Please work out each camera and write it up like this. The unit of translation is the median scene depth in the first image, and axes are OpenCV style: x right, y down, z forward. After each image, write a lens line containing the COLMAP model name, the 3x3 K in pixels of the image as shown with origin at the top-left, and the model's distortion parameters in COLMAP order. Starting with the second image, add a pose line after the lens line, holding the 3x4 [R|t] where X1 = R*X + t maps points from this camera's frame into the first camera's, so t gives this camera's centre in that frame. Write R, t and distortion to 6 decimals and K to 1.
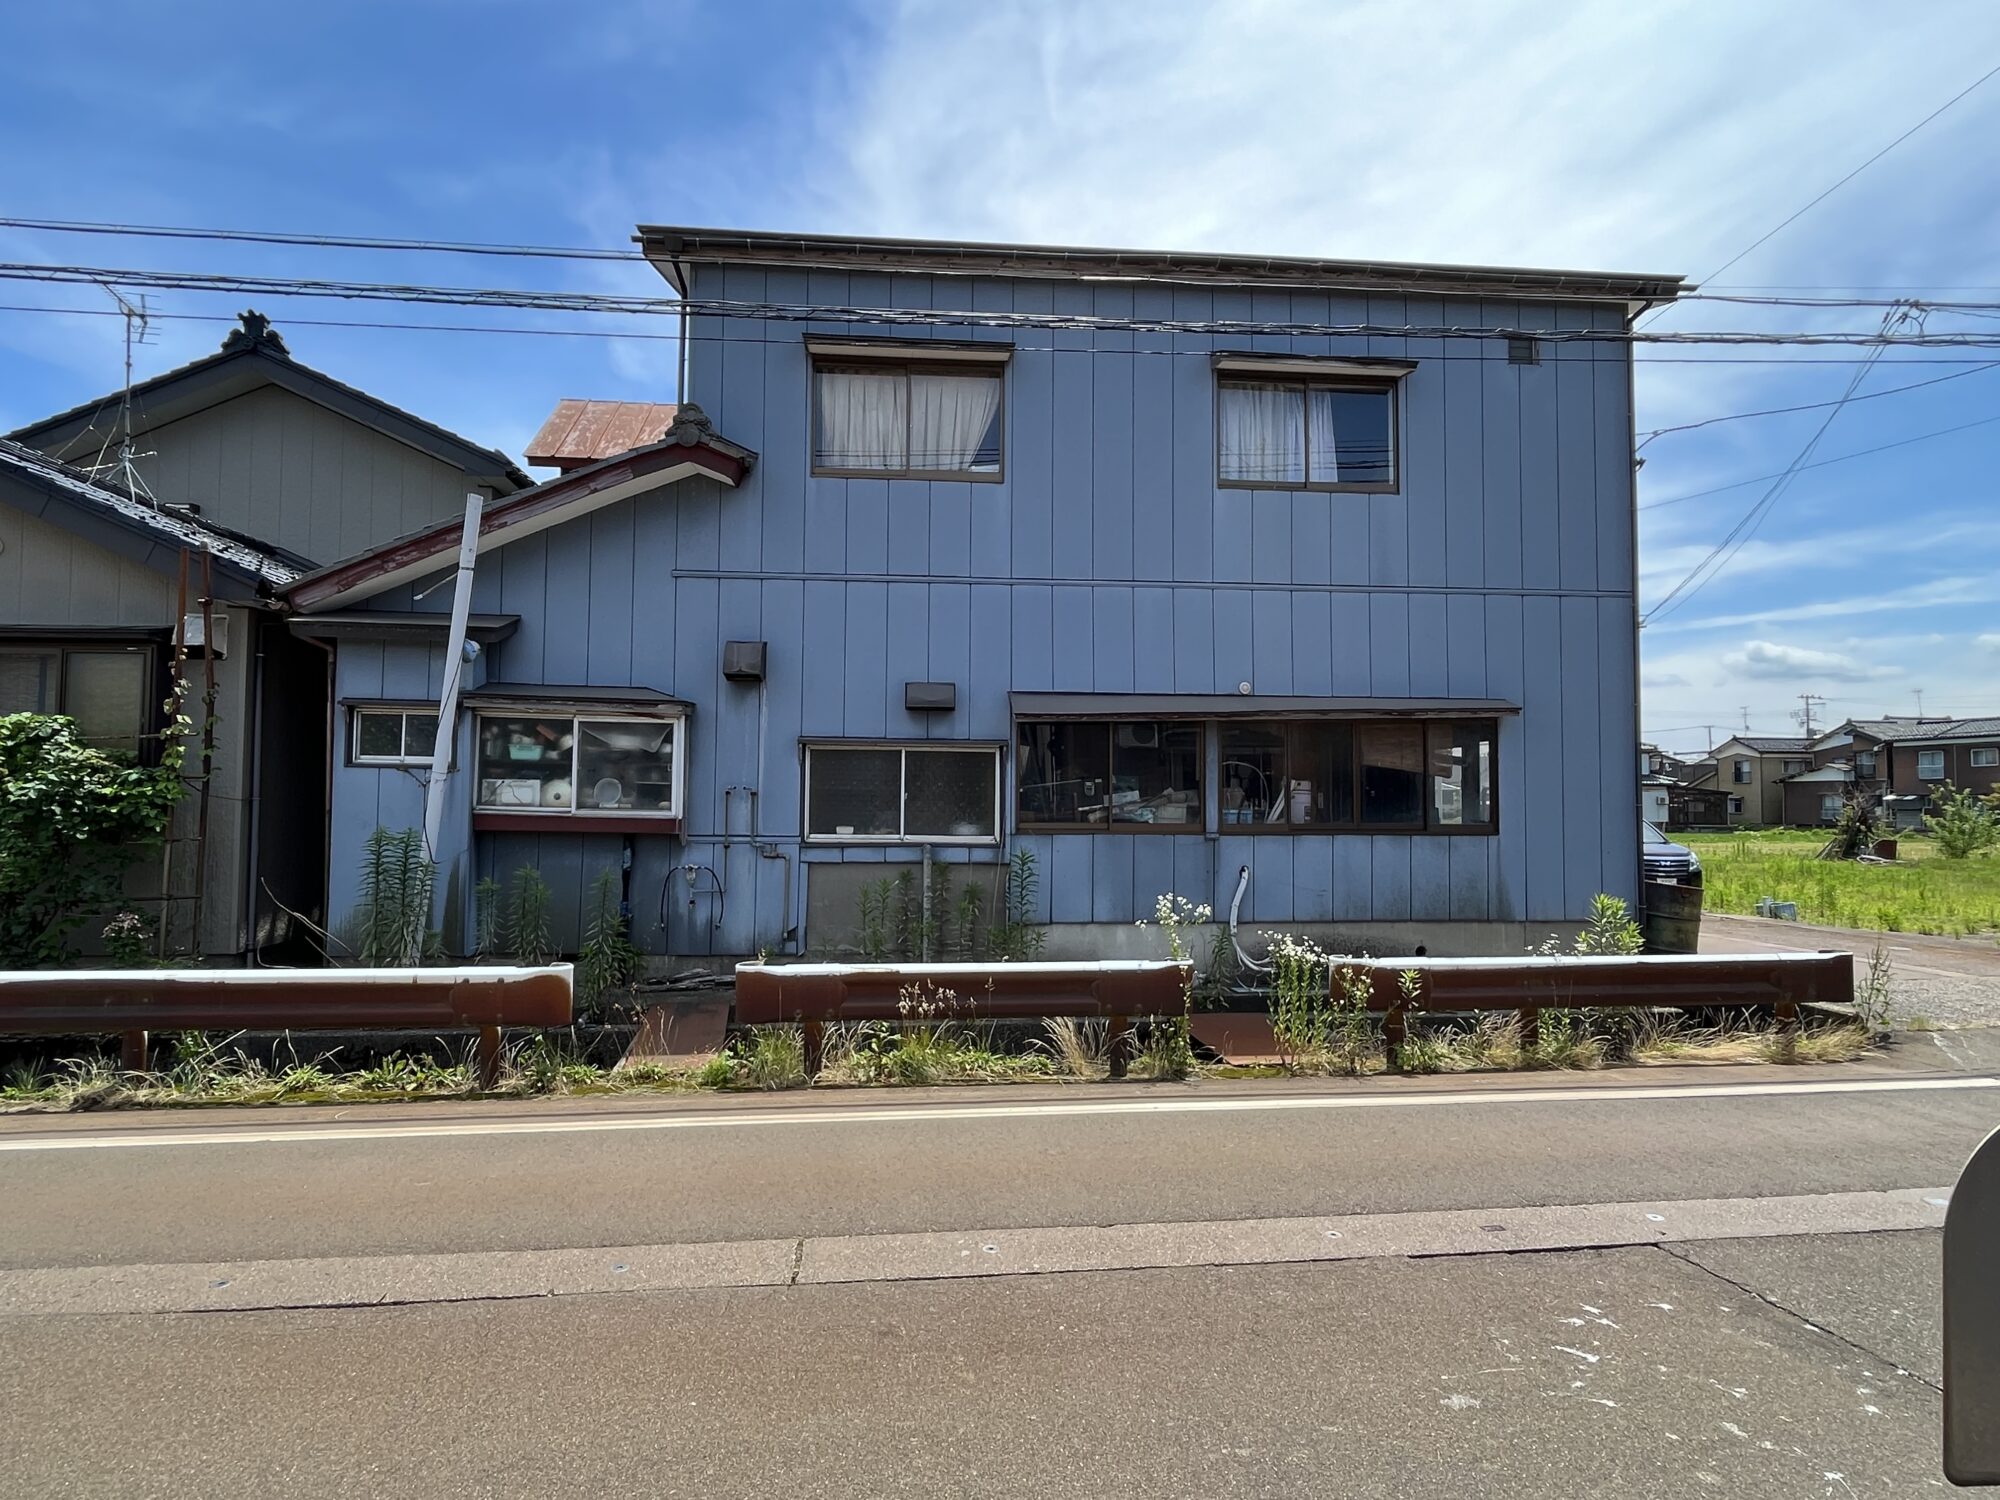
lens RADIAL K [[1098.1, 0, 1002.0], [0, 1098.1, 755.2], [0, 0, 1]] dist [-0.004222, -0.000043]
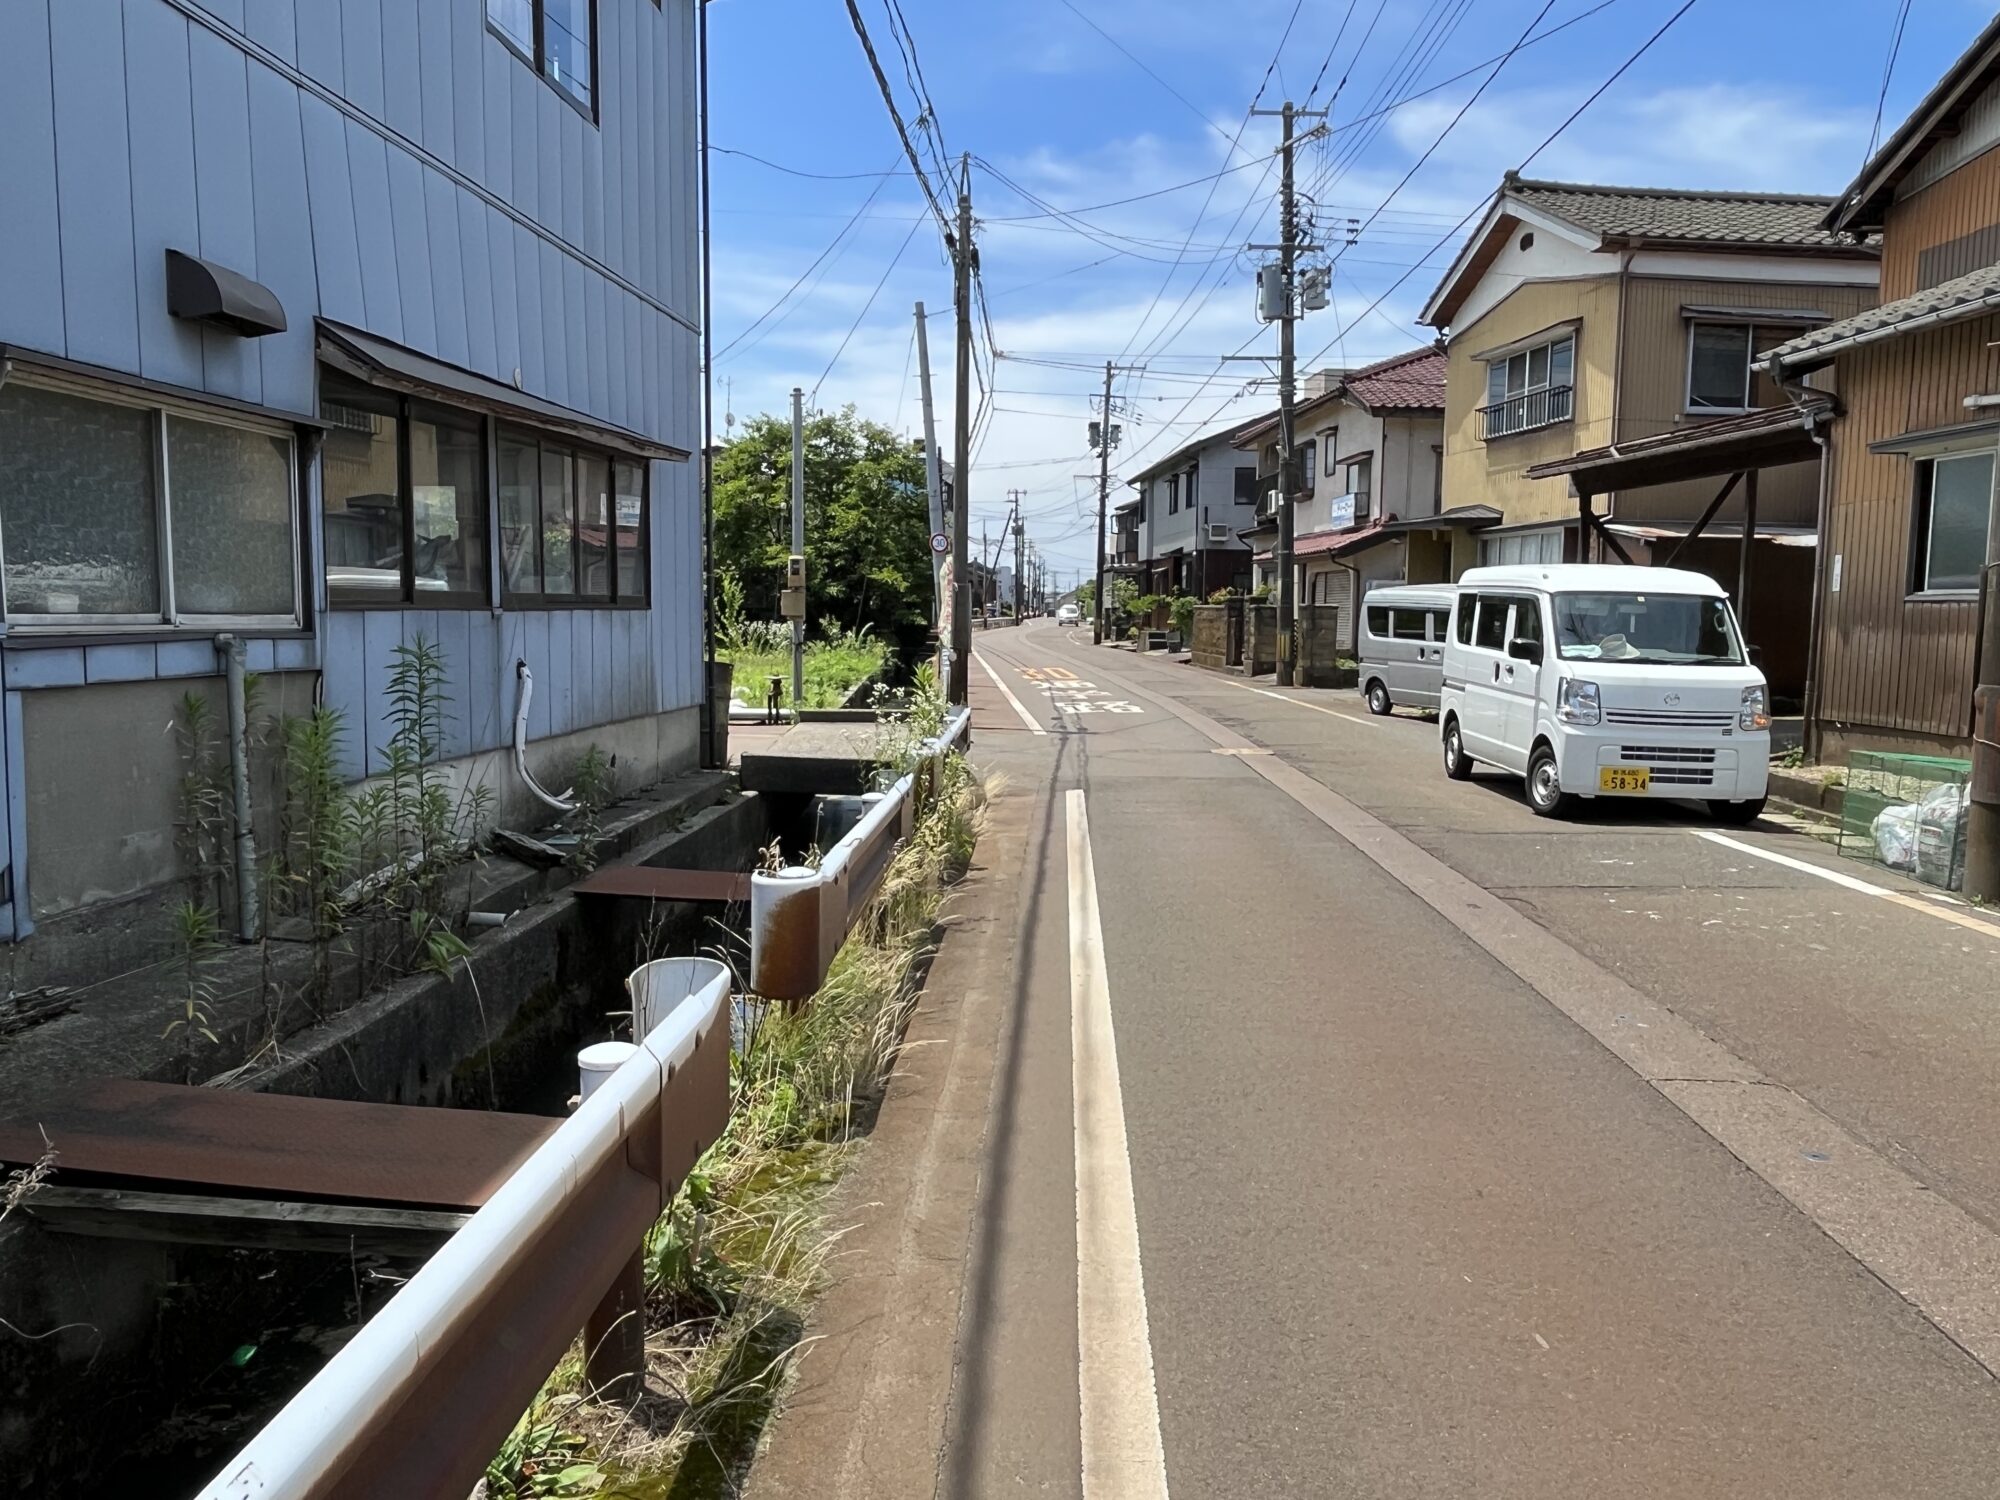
lens RADIAL K [[1466.8, 0, 995.8], [0, 1466.8, 746.6], [0, 0, 1]] dist [0.002585, -0.000491]
pose [[0.175850, -0.097412, 0.979585, -0.647420], [-0.063221, 0.991920, 0.109987, 0.043948], [-0.982385, -0.081271, 0.168271, 0.629691]]
